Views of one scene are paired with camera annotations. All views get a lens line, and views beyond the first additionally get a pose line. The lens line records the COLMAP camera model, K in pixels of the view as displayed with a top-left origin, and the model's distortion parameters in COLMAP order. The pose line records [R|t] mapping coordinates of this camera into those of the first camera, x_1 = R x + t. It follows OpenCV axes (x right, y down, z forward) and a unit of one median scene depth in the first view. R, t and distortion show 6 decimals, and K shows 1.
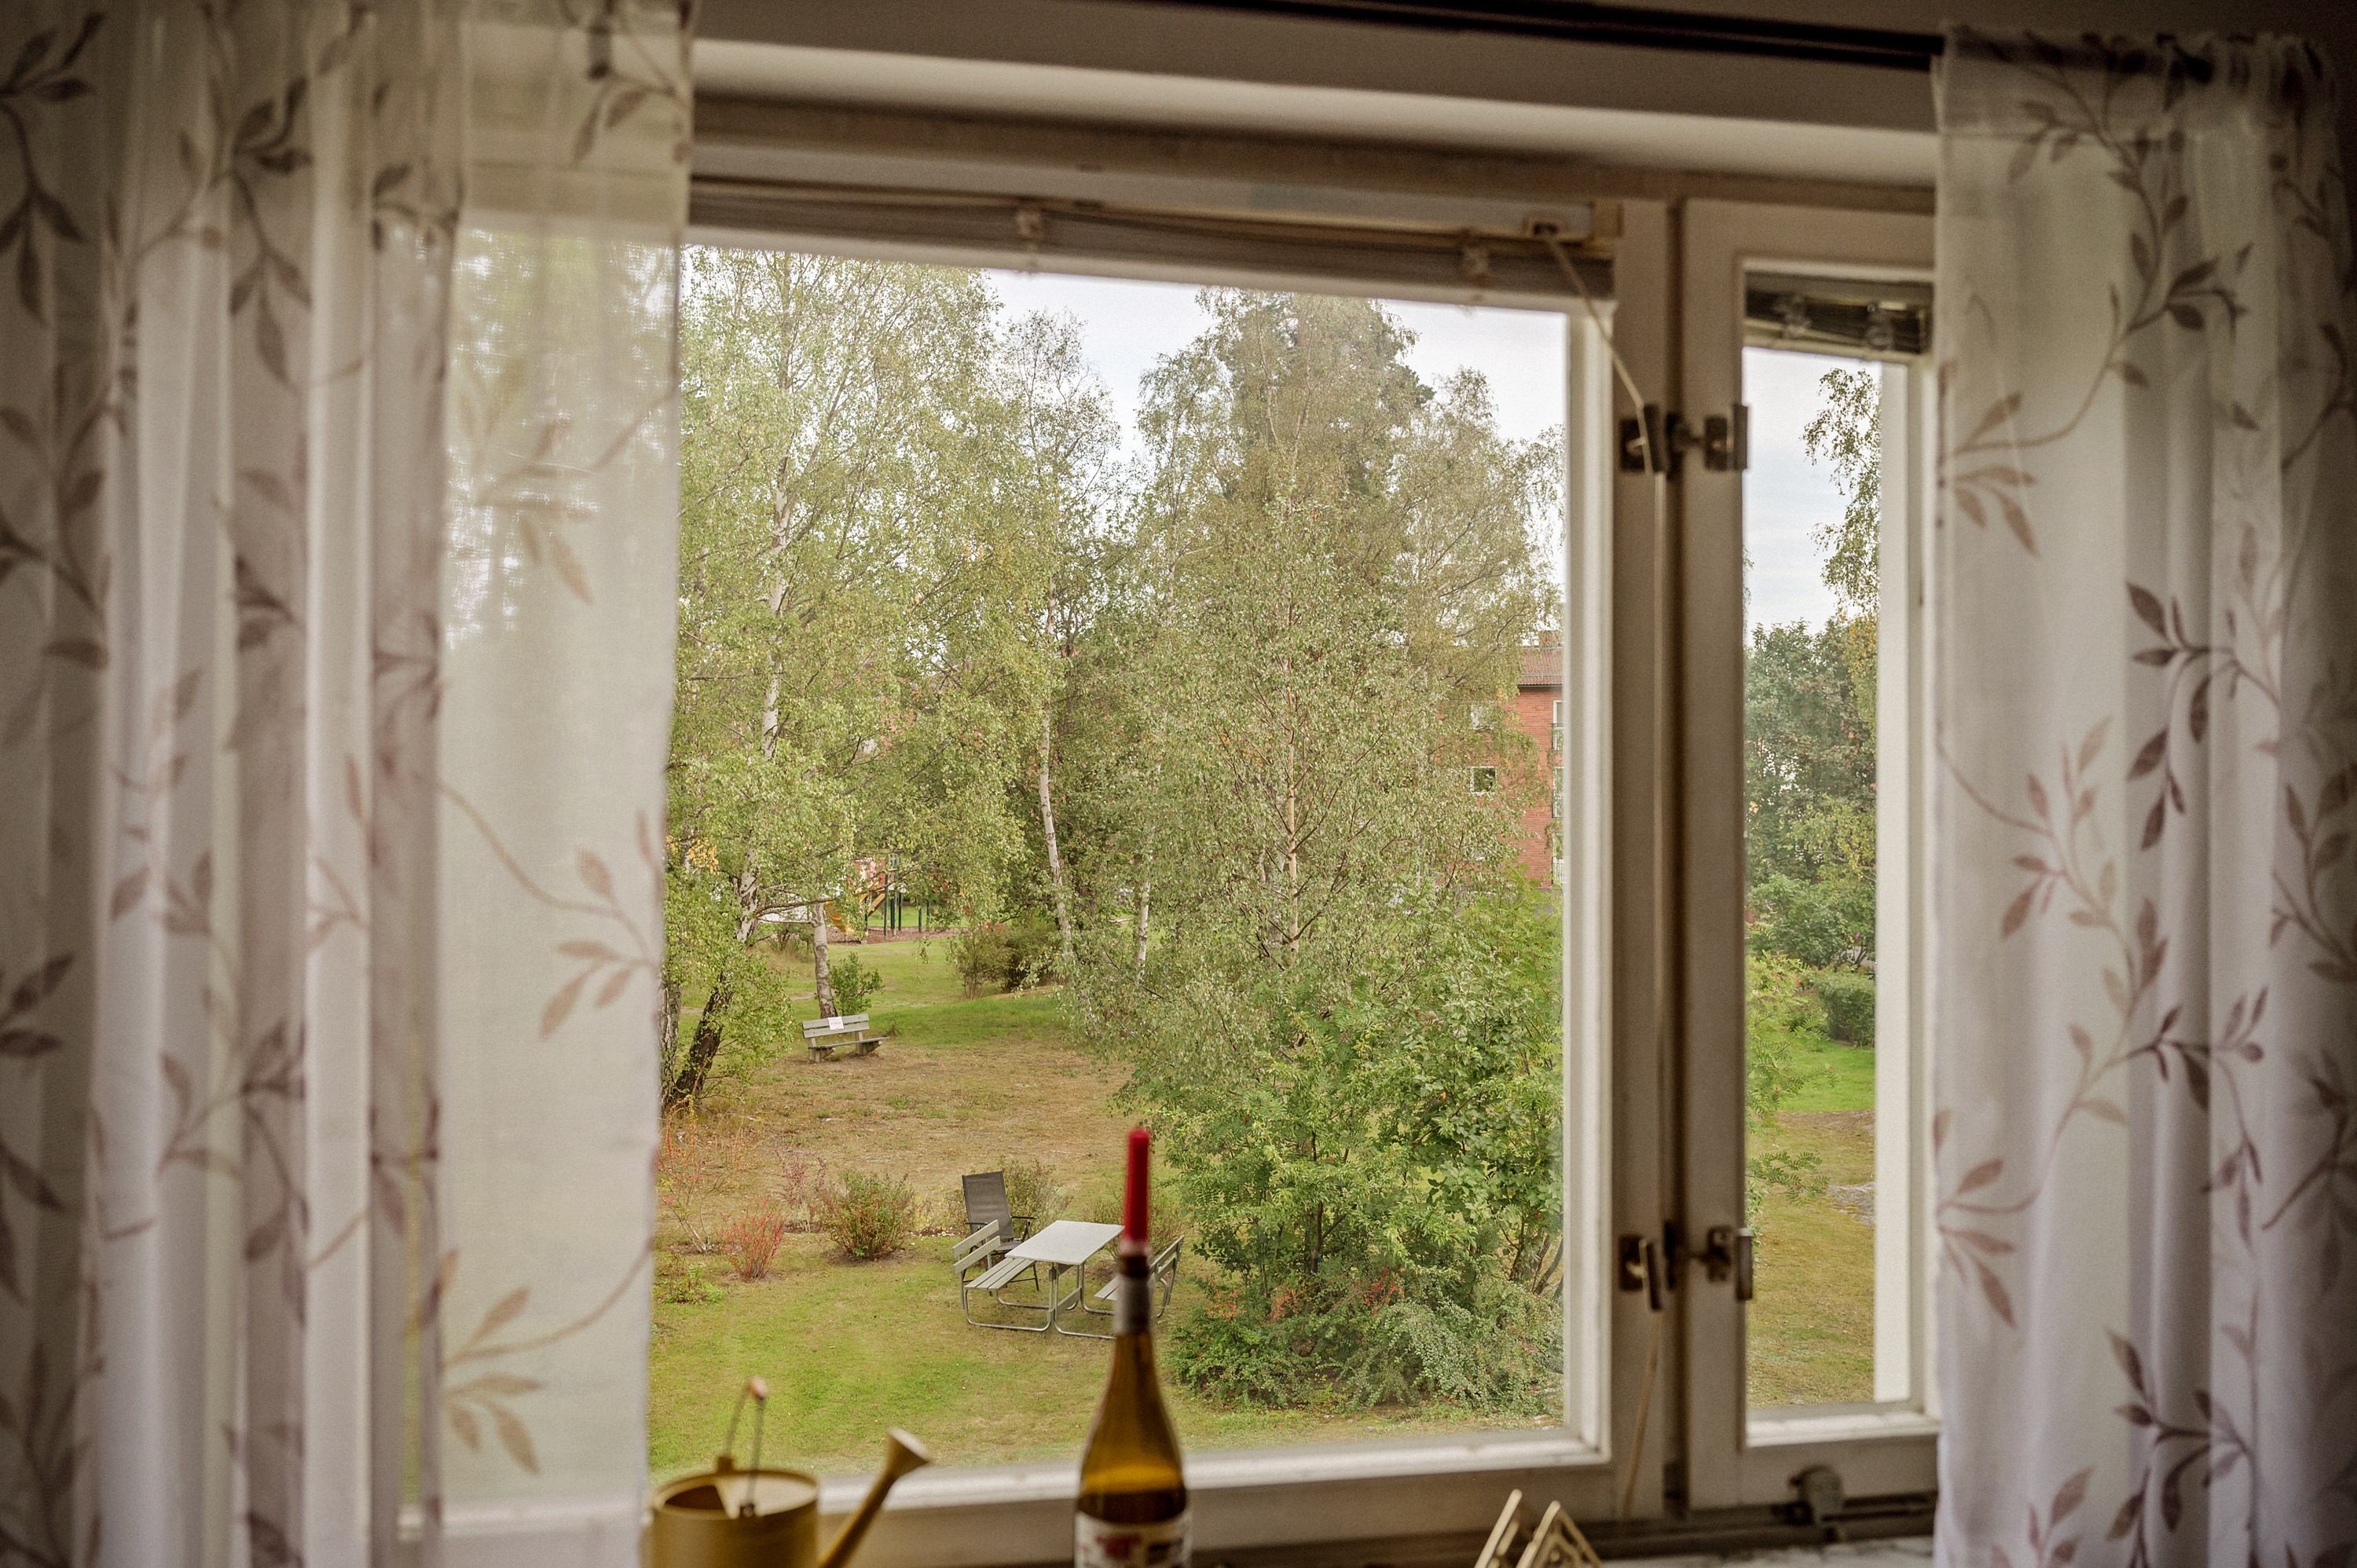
lens RADIAL K [[2256.2, 0, 1181.0], [0, 2256.2, 772.4], [0, 0, 1]] dist [0.020303, 0.000000]
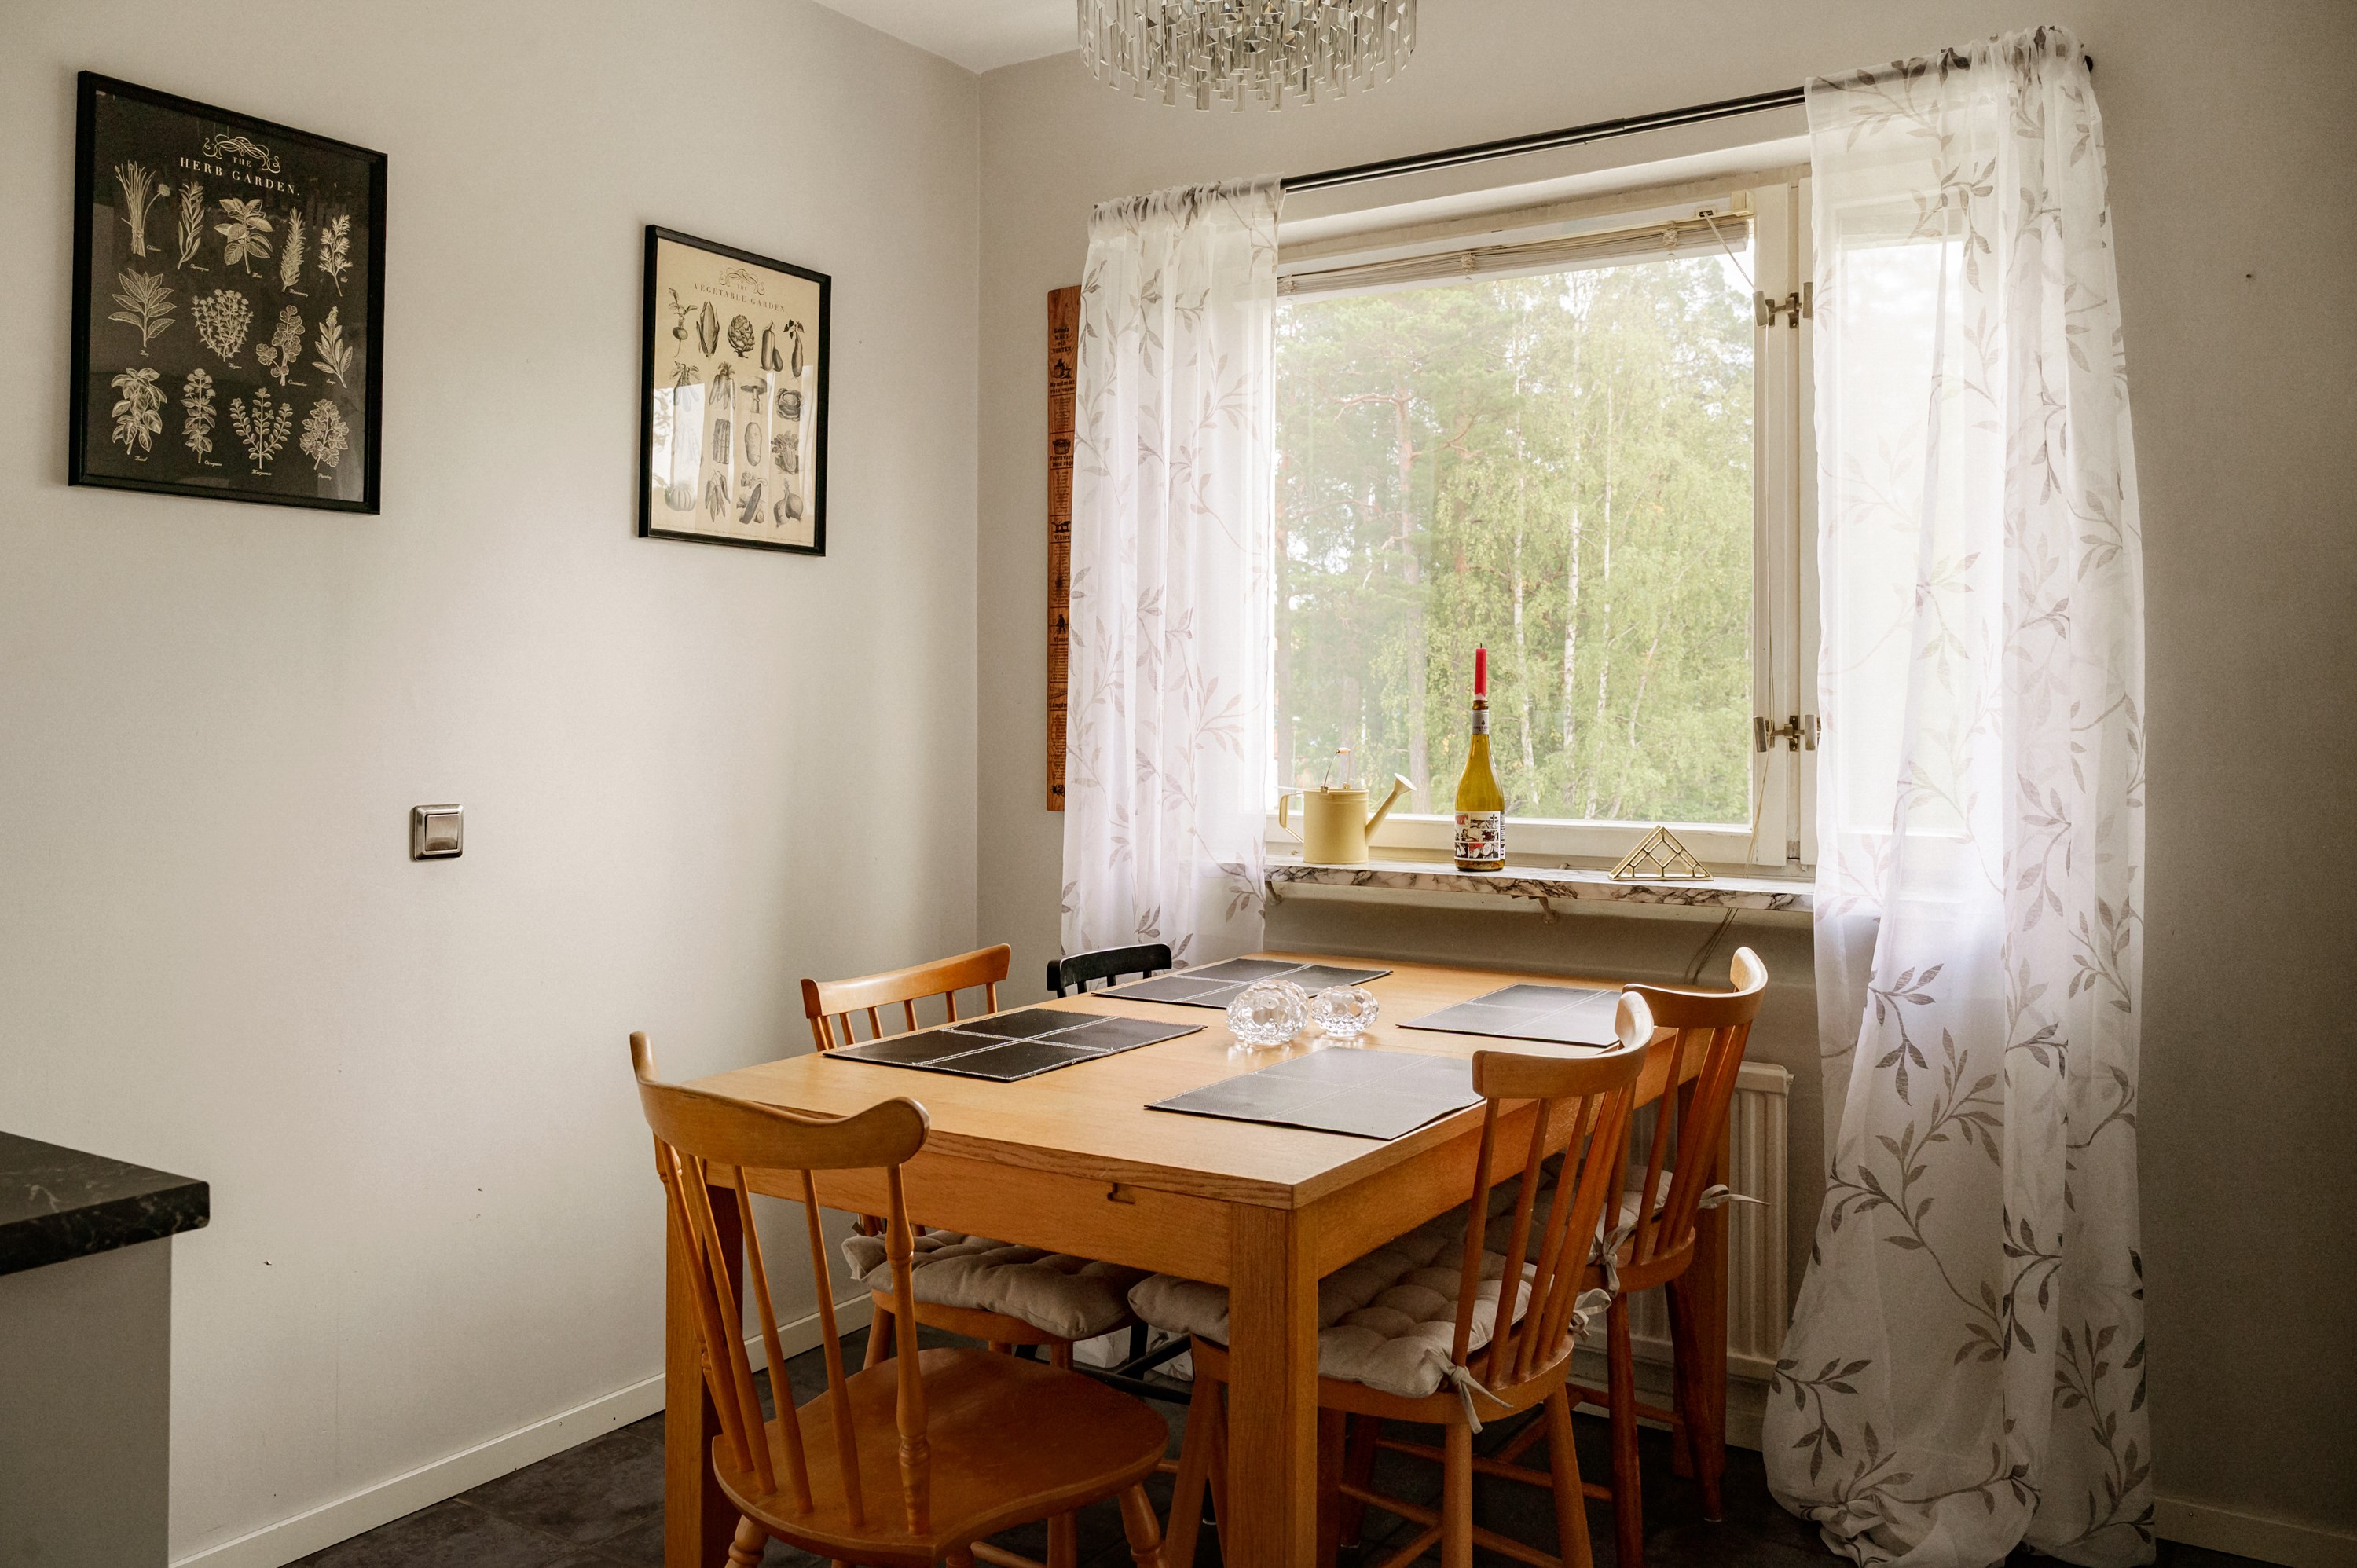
lens RADIAL K [[1857.1, 0, 1180.7], [0, 1857.1, 784.5], [0, 0, 1]] dist [-0.000394, -0.003479]
pose [[0.683183, 0.020977, -0.729946, 1.170671], [0.002555, 0.999513, 0.031115, 0.238811], [0.730243, -0.023122, 0.682796, -0.535924]]
